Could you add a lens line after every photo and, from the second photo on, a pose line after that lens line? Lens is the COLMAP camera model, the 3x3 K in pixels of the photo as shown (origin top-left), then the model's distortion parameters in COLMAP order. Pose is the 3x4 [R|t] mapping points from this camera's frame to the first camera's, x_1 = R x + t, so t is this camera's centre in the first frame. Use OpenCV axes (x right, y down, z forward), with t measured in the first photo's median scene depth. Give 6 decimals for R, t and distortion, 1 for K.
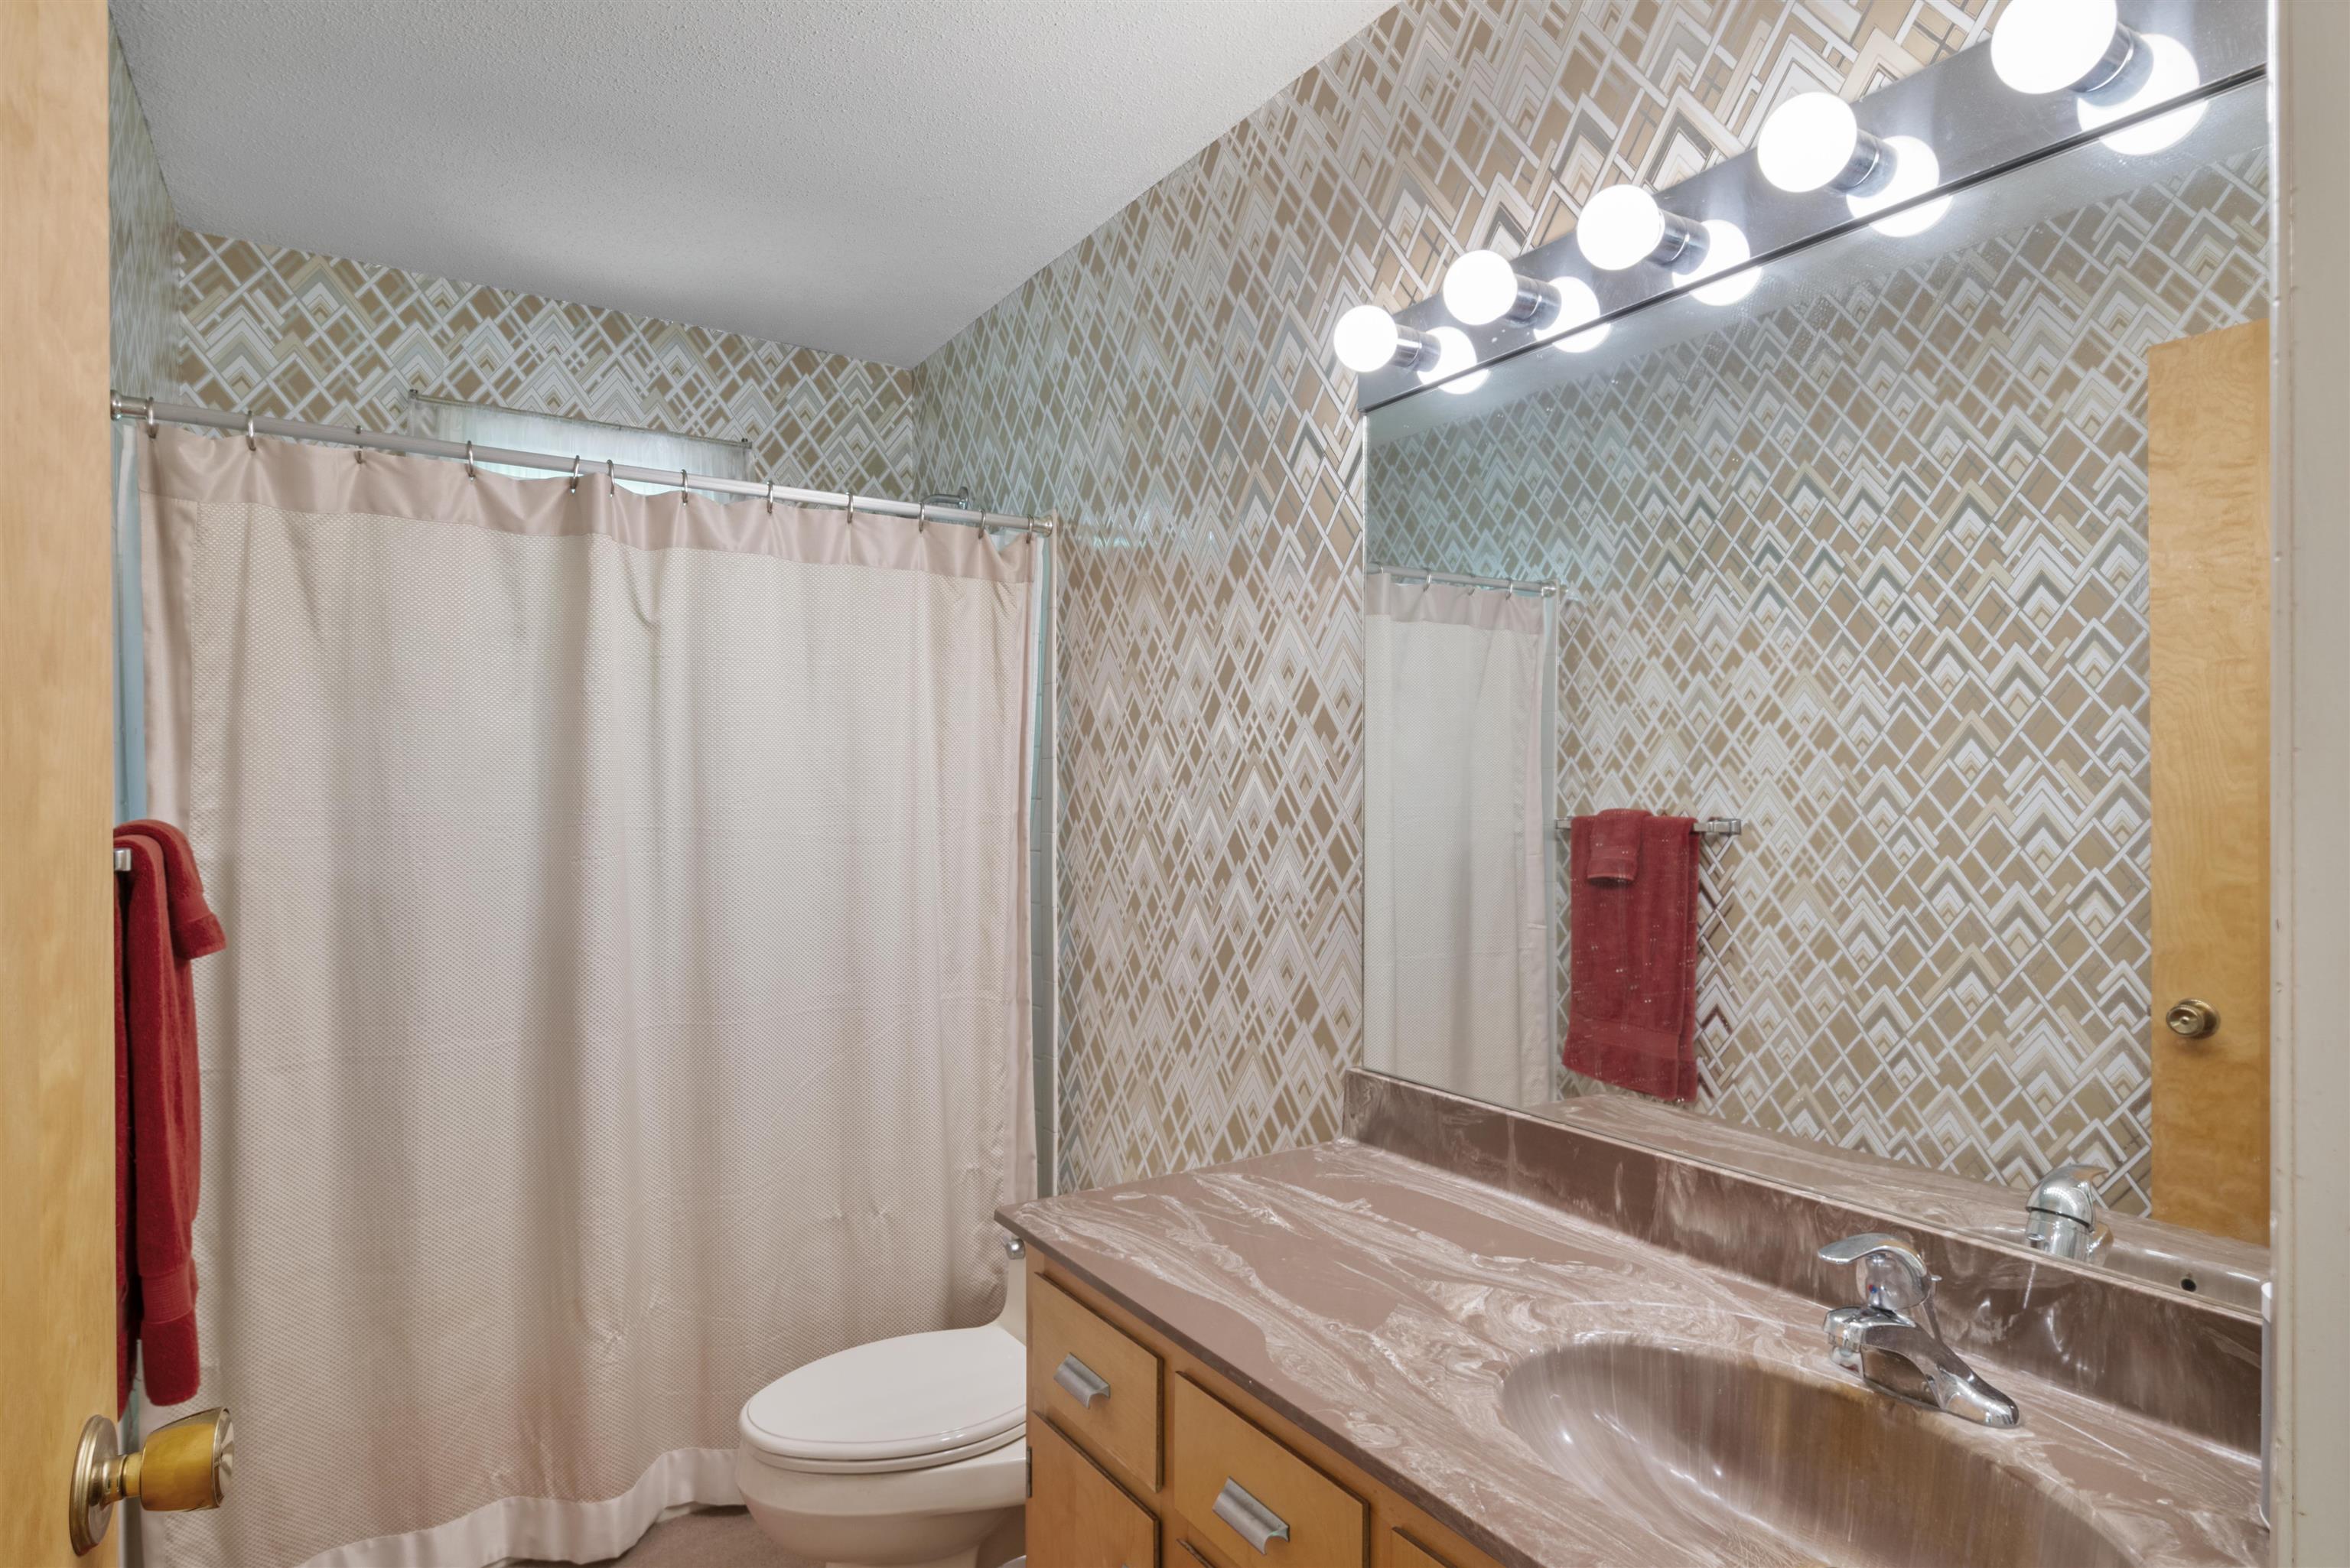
lens RADIAL K [[1206.5, 0, 1102.6], [0, 1206.5, 768.7], [0, 0, 1]] dist [-0.004182, -0.000296]
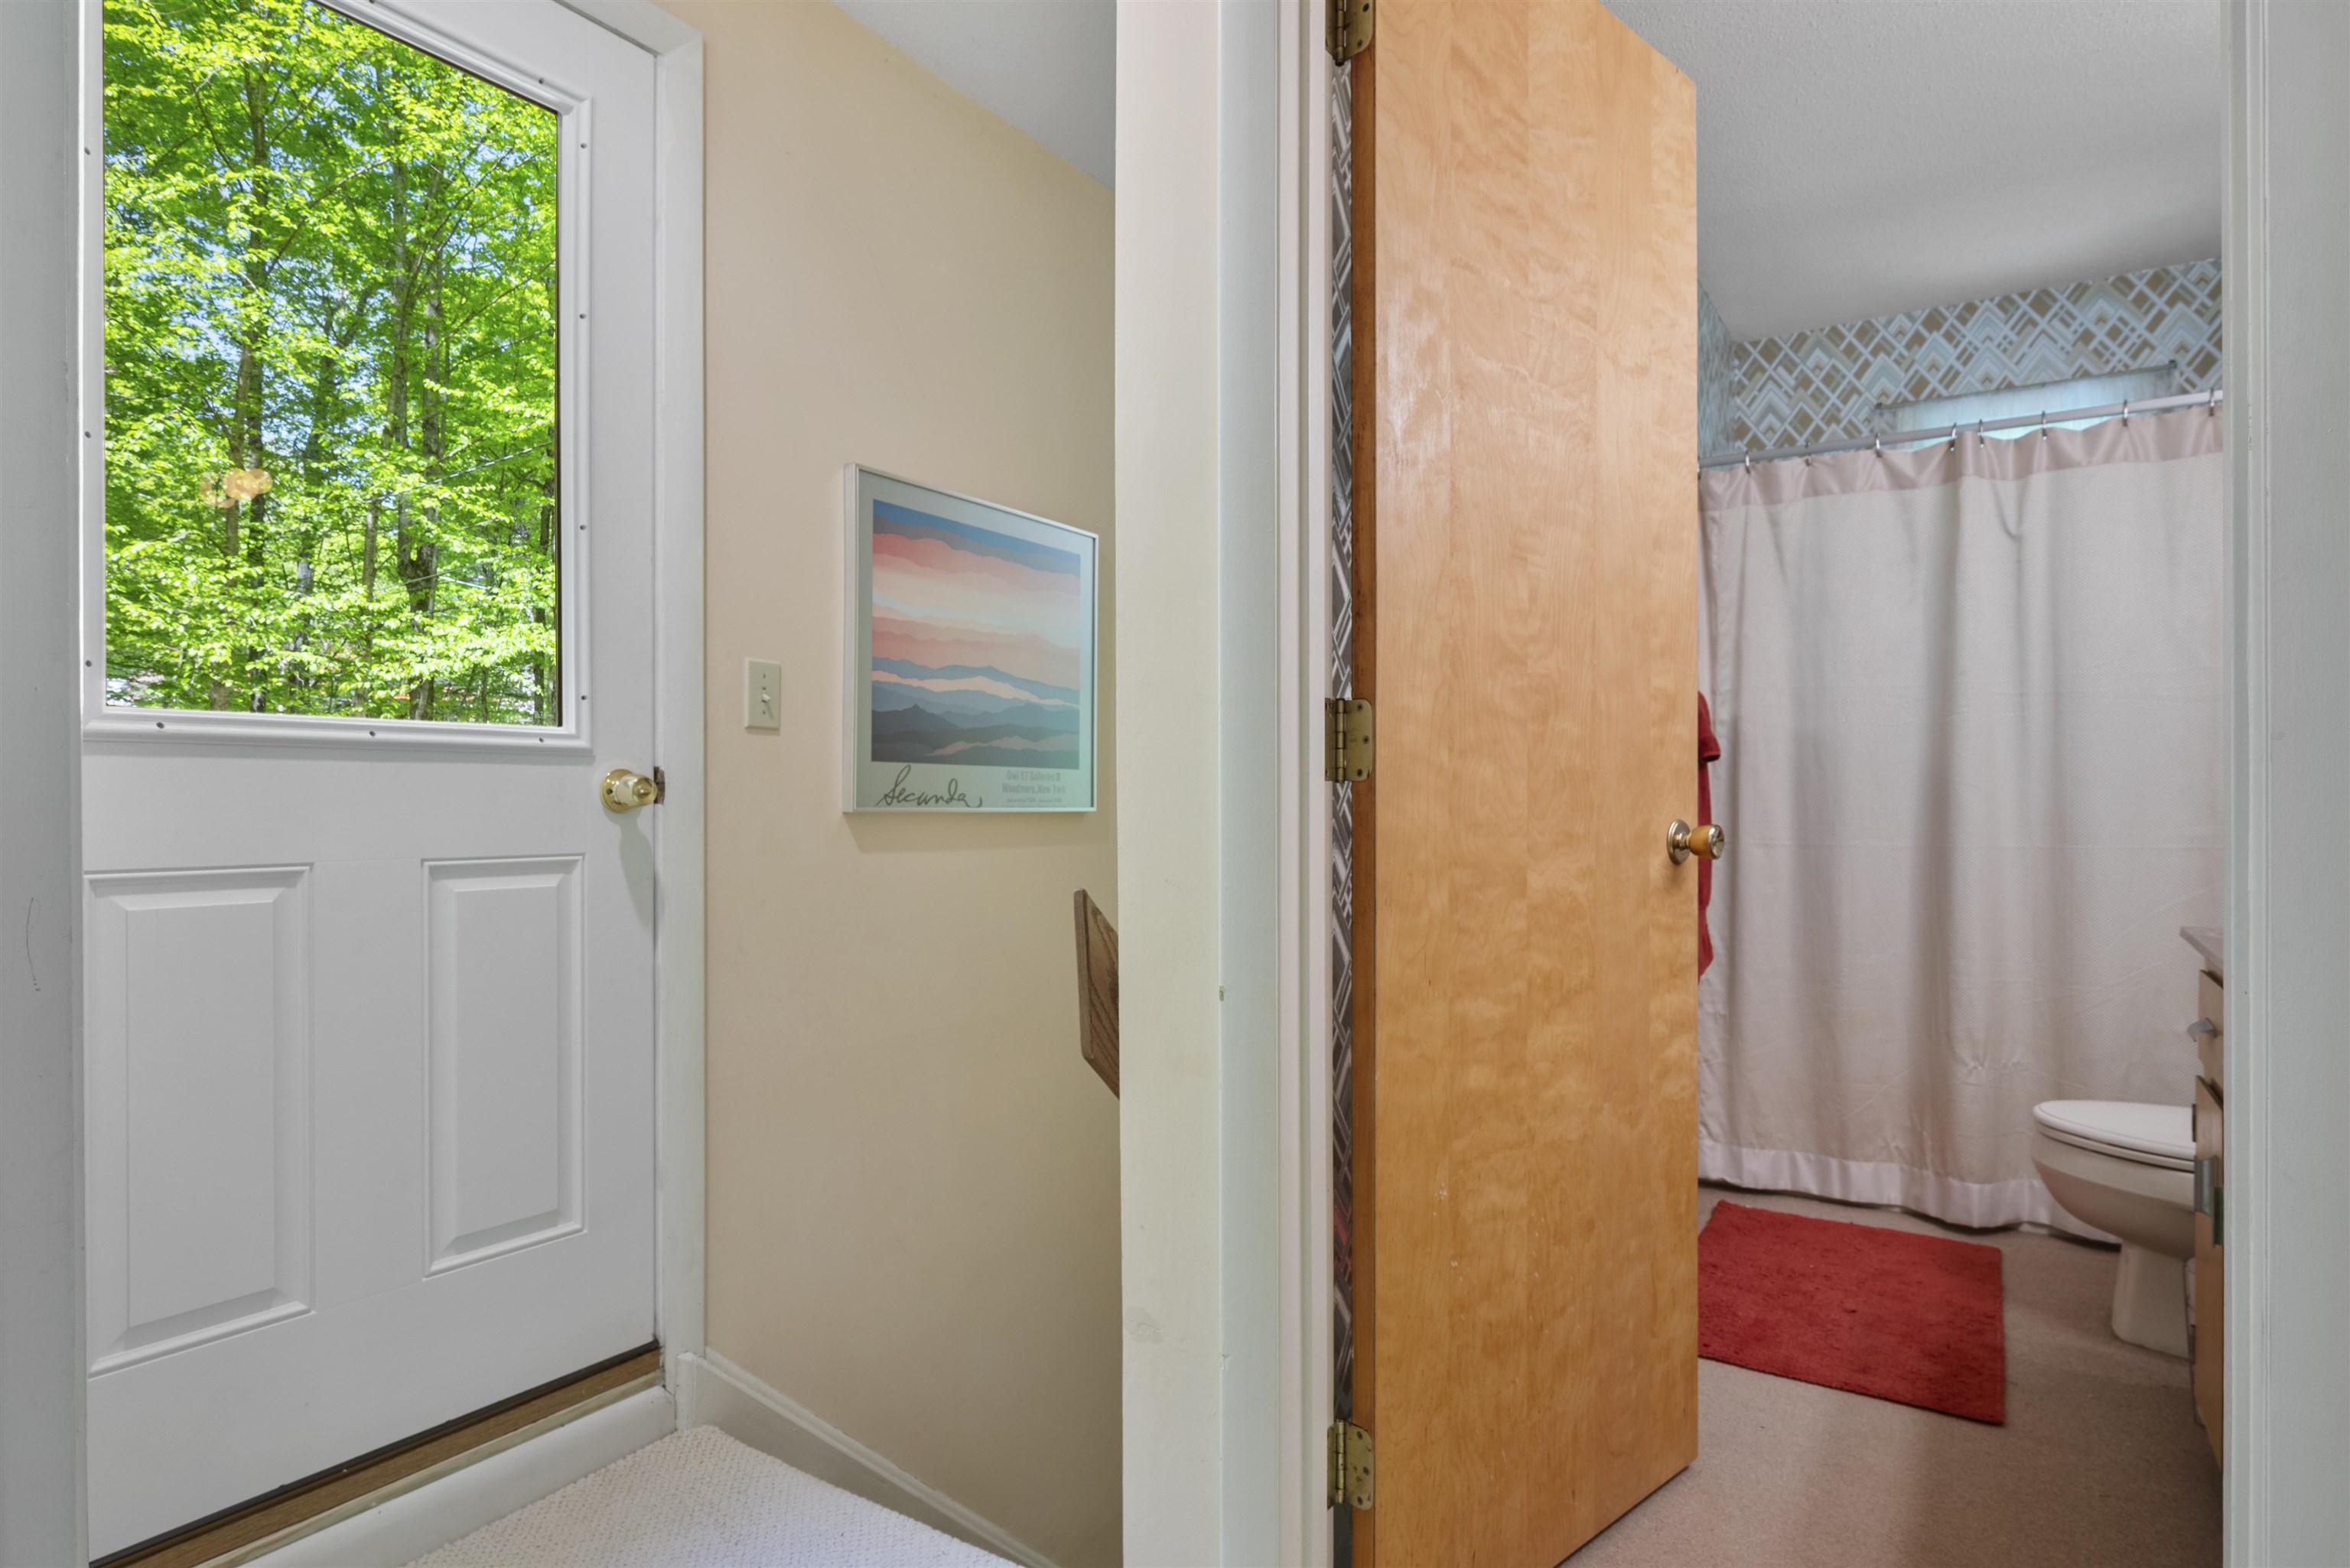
lens RADIAL K [[1212.5, 0, 1175.0], [0, 1212.5, 784.0], [0, 0, 1]] dist [0.001429, 0.000162]
pose [[0.394821, 0.004656, -0.918746, 0.399188], [-0.004059, 0.999986, 0.003324, 0.124281], [0.918749, 0.002417, 0.394834, -0.298904]]
